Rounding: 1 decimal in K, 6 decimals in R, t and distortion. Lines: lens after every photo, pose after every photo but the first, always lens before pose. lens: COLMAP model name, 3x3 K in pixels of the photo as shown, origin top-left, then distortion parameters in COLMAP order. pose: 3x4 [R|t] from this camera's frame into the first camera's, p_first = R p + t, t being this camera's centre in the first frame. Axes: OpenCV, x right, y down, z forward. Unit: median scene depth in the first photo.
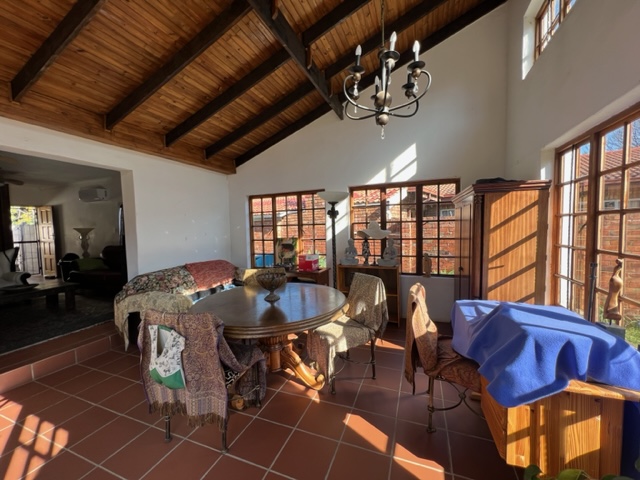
lens RADIAL K [[256.7, 0, 319.2], [0, 256.7, 240.6], [0, 0, 1]] dist [-0.001788, 0.000232]
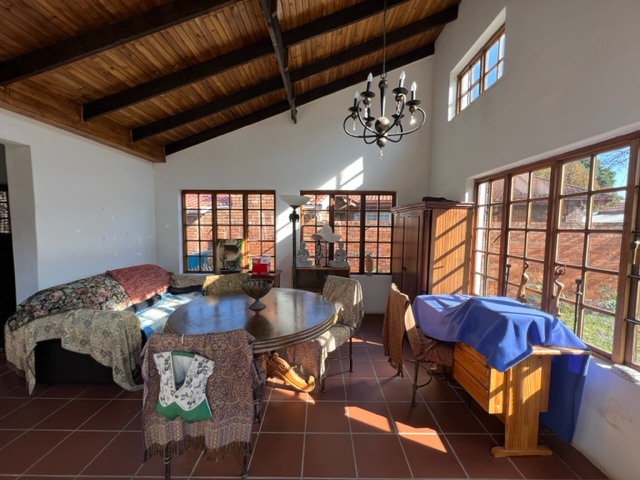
lens RADIAL K [[256.7, 0, 319.2], [0, 256.7, 240.6], [0, 0, 1]] dist [-0.001788, 0.000232]
pose [[0.930887, 0.009589, 0.365180, -0.315963], [-0.013474, 0.999876, 0.008090, -0.030646], [-0.365058, -0.012451, 0.930902, 0.029235]]
